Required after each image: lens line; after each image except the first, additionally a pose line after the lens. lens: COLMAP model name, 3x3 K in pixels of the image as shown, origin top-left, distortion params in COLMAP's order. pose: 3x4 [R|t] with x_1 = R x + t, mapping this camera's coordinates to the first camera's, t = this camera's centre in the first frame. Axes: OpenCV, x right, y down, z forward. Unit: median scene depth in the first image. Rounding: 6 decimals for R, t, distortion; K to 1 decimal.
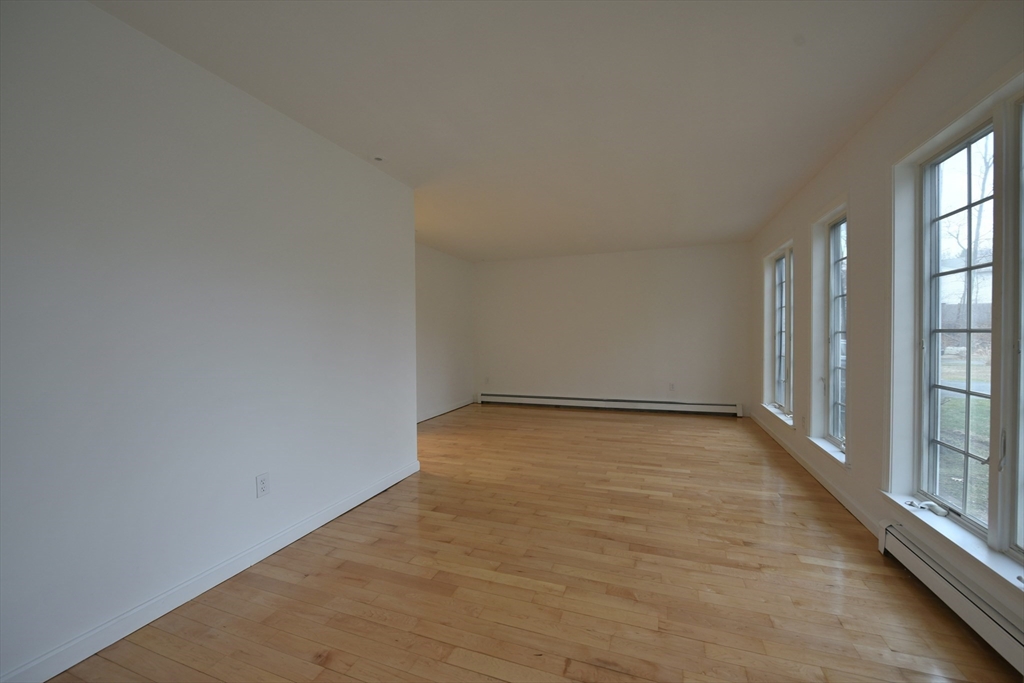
lens RADIAL K [[407.0, 0, 512.0], [0, 407.0, 341.5], [0, 0, 1]] dist [-0.031269, 0.000625]
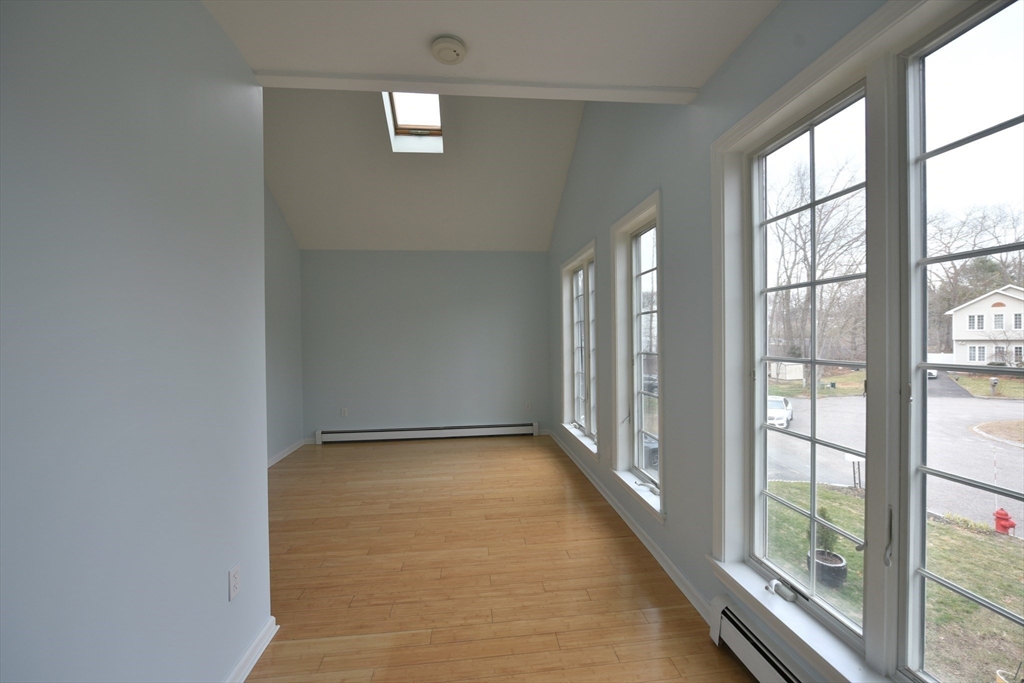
lens RADIAL K [[407.0, 0, 512.0], [0, 407.0, 341.5], [0, 0, 1]] dist [-0.031269, 0.000625]
pose [[0.898179, 0.002999, 0.439619, 0.235310], [0.005093, 0.999839, -0.017227, -0.050275], [-0.439600, 0.017712, 0.898019, 0.471134]]
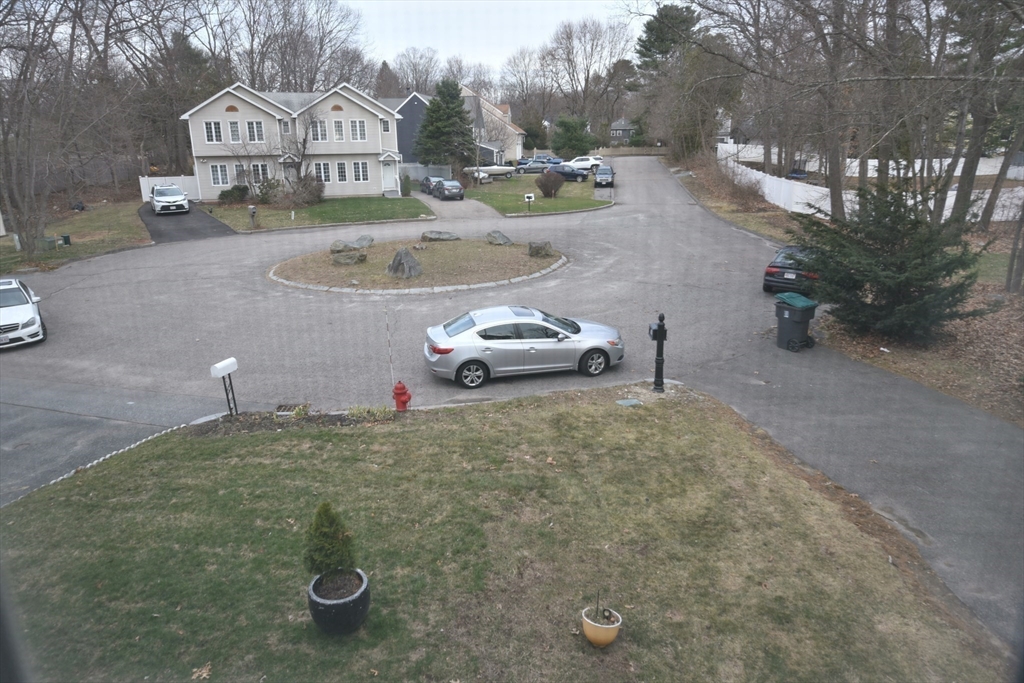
lens RADIAL K [[707.5, 0, 512.0], [0, 707.5, 341.5], [0, 0, 1]] dist [-0.001006, -0.000361]
pose [[-0.157281, -0.249031, 0.955639, 0.415854], [0.037622, 0.965469, 0.257785, -0.054384], [-0.986837, 0.076498, -0.142481, 0.722379]]
